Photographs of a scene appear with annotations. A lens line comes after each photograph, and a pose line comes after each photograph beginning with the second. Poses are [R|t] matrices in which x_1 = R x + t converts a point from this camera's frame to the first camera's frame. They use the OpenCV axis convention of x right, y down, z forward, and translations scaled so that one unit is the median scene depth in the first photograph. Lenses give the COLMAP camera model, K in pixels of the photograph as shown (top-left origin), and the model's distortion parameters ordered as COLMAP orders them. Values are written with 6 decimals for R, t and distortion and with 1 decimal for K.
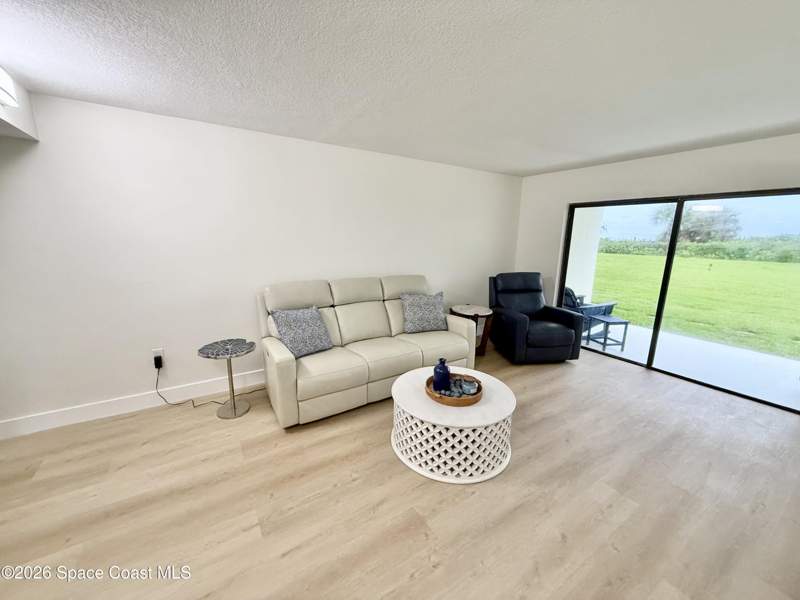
lens RADIAL K [[316.2, 0, 403.9], [0, 316.2, 300.3], [0, 0, 1]] dist [-0.001730, -0.000179]
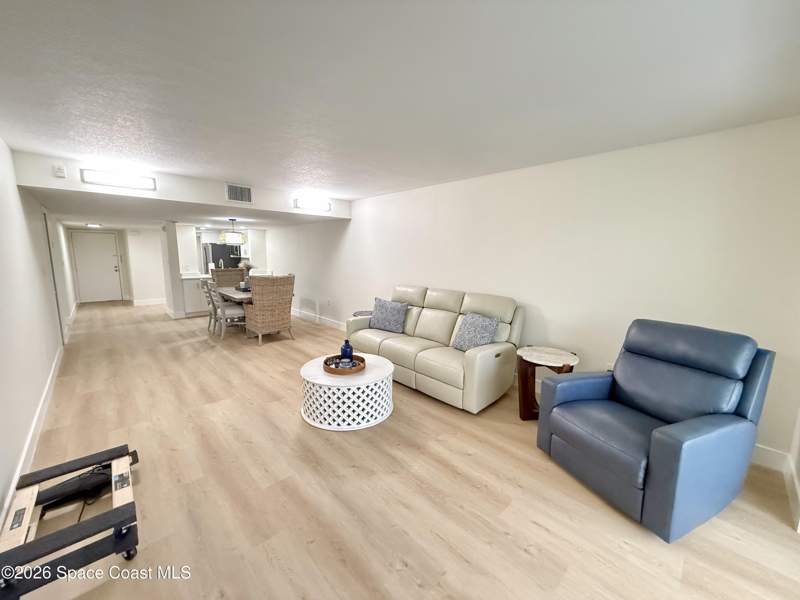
lens RADIAL K [[316.2, 0, 403.9], [0, 316.2, 300.3], [0, 0, 1]] dist [-0.001730, -0.000179]
pose [[0.196726, 0.133616, -0.971311, 1.456815], [-0.203127, 0.974731, 0.092946, -0.163535], [0.959186, 0.179014, 0.218896, 0.883937]]
